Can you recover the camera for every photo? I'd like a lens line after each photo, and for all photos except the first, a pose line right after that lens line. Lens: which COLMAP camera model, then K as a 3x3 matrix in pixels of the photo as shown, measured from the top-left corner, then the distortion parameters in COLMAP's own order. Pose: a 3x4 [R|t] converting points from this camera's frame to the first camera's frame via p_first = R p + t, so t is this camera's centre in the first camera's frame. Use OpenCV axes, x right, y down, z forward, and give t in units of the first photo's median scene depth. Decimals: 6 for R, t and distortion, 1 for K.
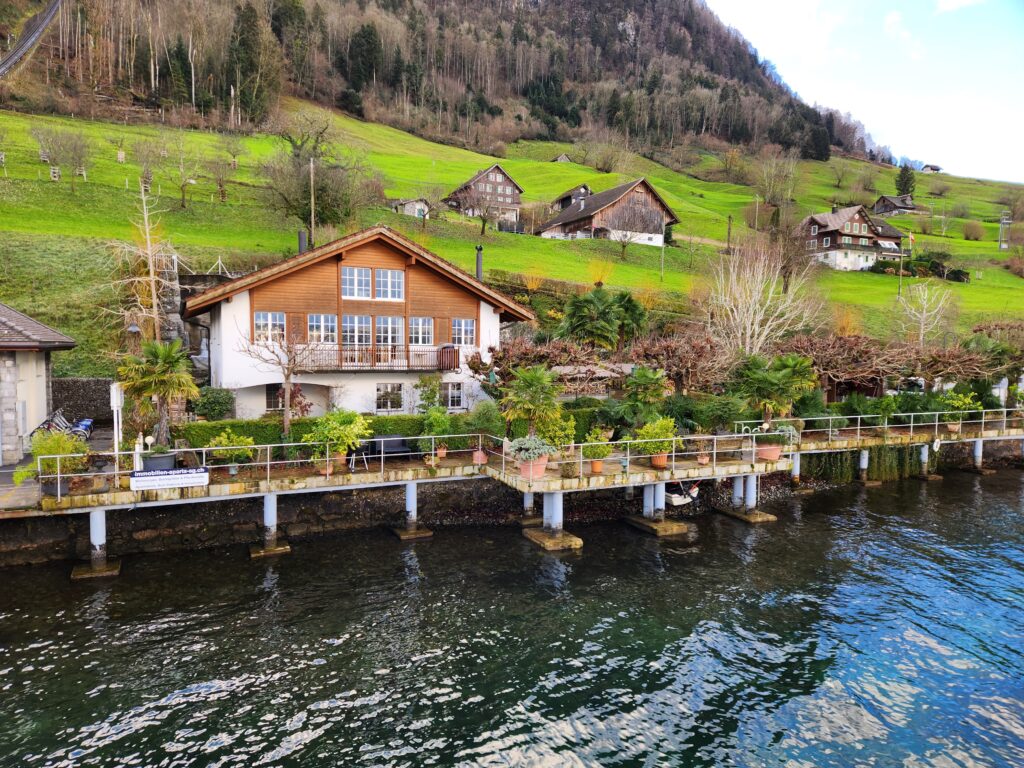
lens RADIAL K [[694.6, 0, 511.8], [0, 694.6, 385.3], [0, 0, 1]] dist [0.002475, 0.000218]
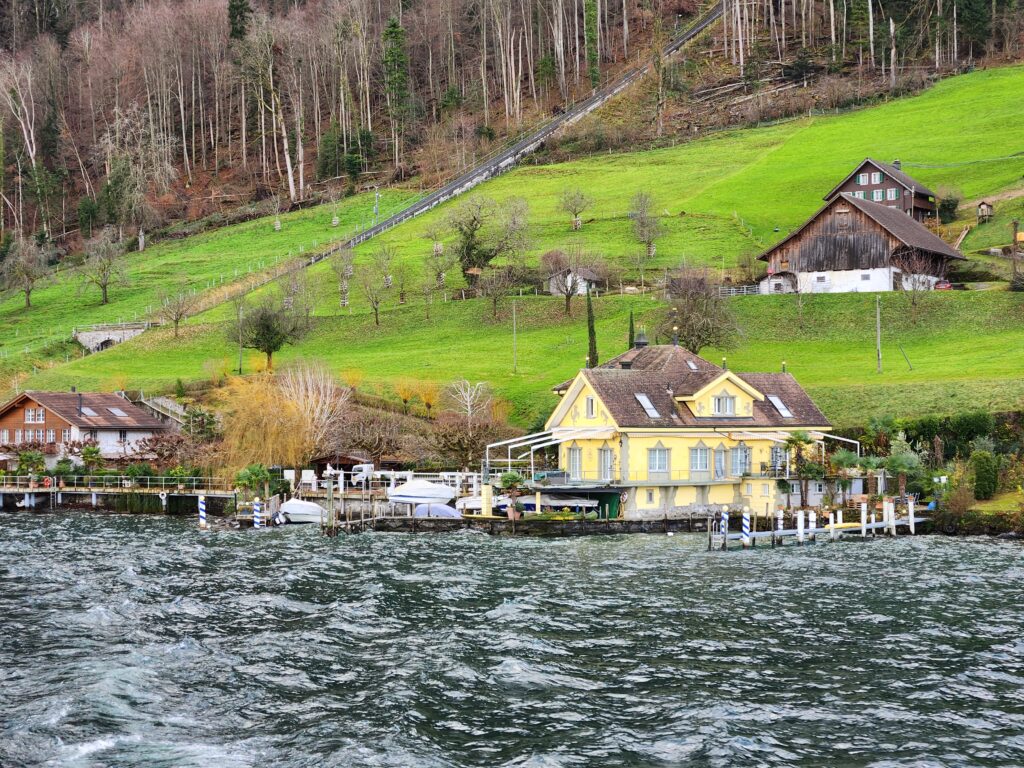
lens RADIAL K [[2063.9, 0, 512.2], [0, 2063.9, 383.9], [0, 0, 1]] dist [0.031718, 0.000000]
pose [[0.484123, -0.031051, -0.874449, 1.803045], [-0.038256, 0.997663, -0.056606, 0.020322], [0.874163, 0.060857, 0.481804, -0.263878]]
